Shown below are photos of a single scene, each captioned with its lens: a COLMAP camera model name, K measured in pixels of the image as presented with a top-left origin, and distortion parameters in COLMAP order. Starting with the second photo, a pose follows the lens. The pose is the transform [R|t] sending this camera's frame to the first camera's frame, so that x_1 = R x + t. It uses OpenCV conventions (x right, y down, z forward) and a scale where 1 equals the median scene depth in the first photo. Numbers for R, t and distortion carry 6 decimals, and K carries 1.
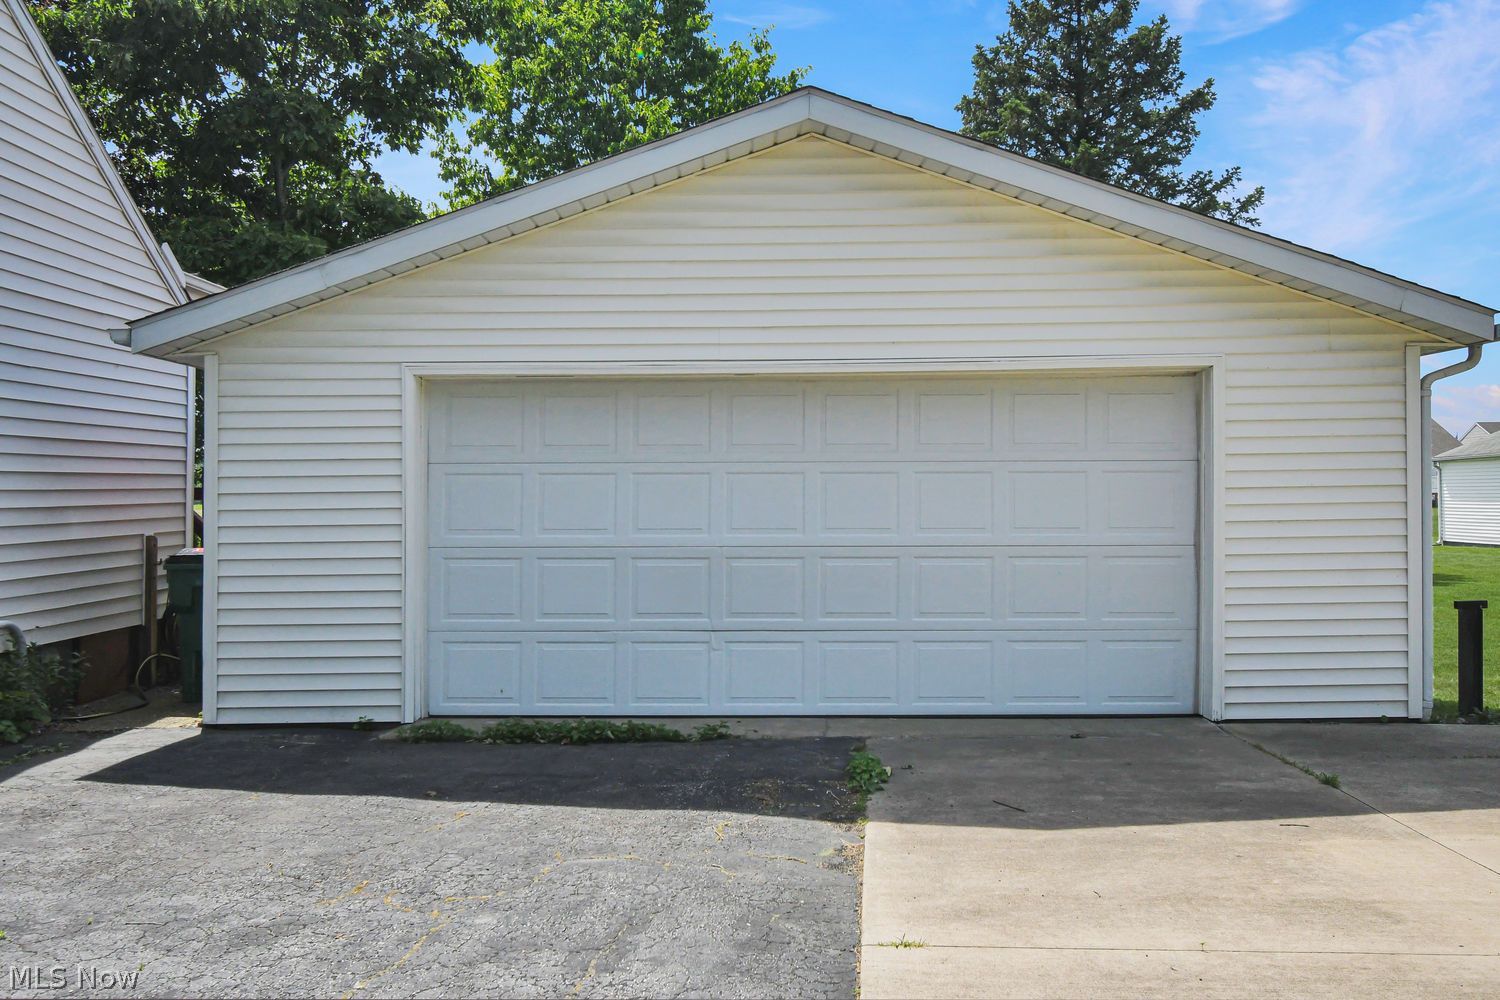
lens RADIAL K [[1290.0, 0, 745.9], [0, 1290.0, 506.8], [0, 0, 1]] dist [0.008926, 0.005381]
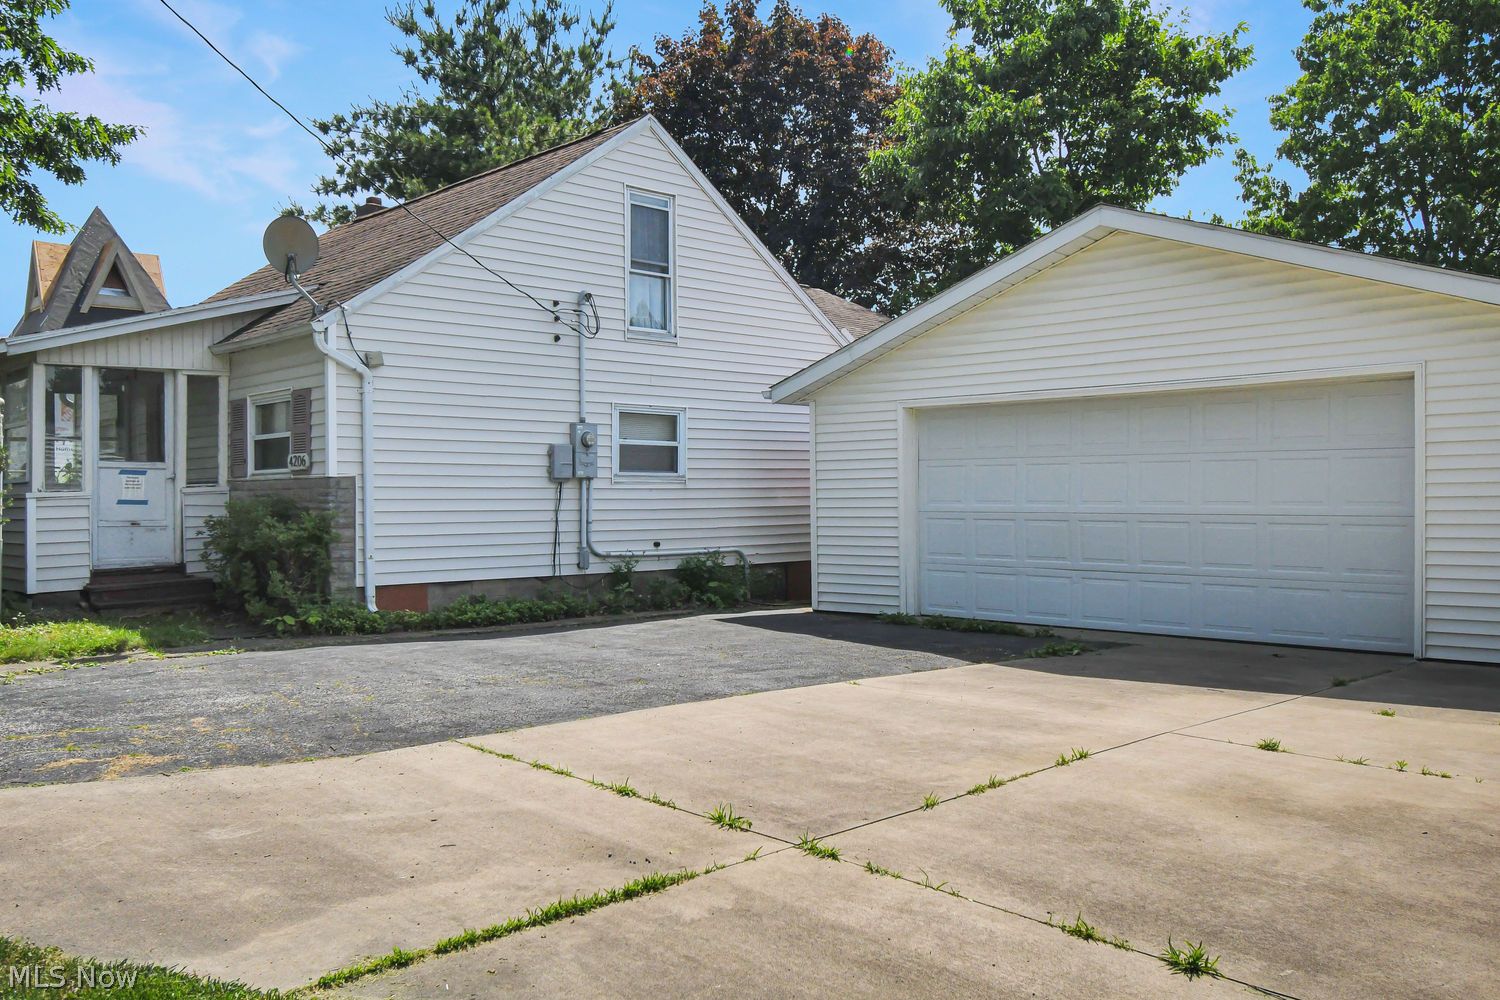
lens RADIAL K [[1290.0, 0, 750.6], [0, 1290.0, 500.0], [0, 0, 1]] dist [0.008926, 0.005381]
pose [[0.717075, 0.004790, -0.696980, 0.747223], [-0.001887, 0.999986, 0.004932, 0.009054], [0.696994, -0.002221, 0.717074, -0.325310]]
